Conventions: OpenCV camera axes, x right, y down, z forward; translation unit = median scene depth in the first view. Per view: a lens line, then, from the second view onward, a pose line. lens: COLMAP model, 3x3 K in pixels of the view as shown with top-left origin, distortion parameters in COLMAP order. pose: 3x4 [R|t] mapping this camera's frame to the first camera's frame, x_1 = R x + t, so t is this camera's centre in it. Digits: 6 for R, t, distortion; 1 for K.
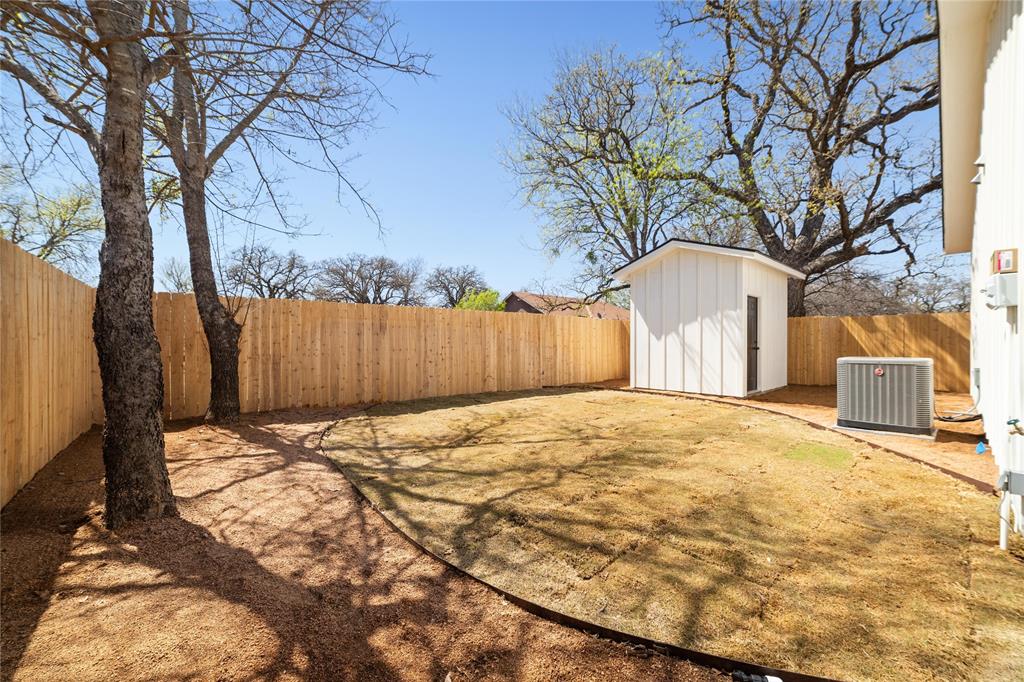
lens RADIAL K [[387.7, 0, 515.3], [0, 387.7, 342.0], [0, 0, 1]] dist [-0.002919, 0.000447]
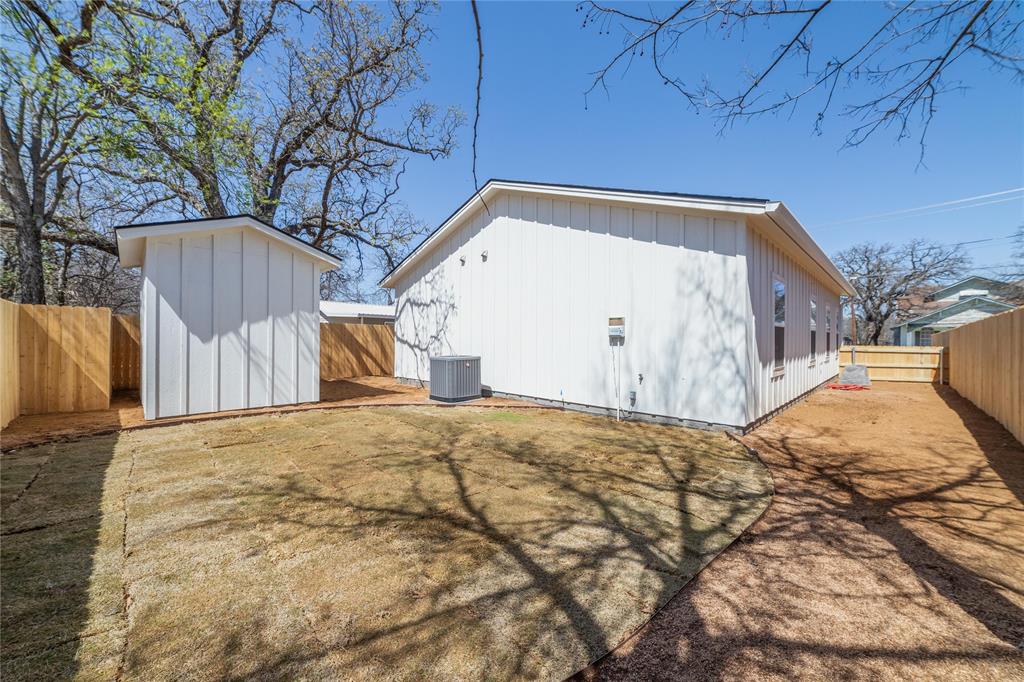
lens RADIAL K [[387.7, 0, 515.5], [0, 387.7, 340.1], [0, 0, 1]] dist [-0.002919, 0.000447]
pose [[-0.073750, 0.004640, 0.997266, -0.428906], [-0.006690, 0.999964, -0.005147, -0.011748], [-0.997254, -0.007051, -0.073716, 0.549013]]
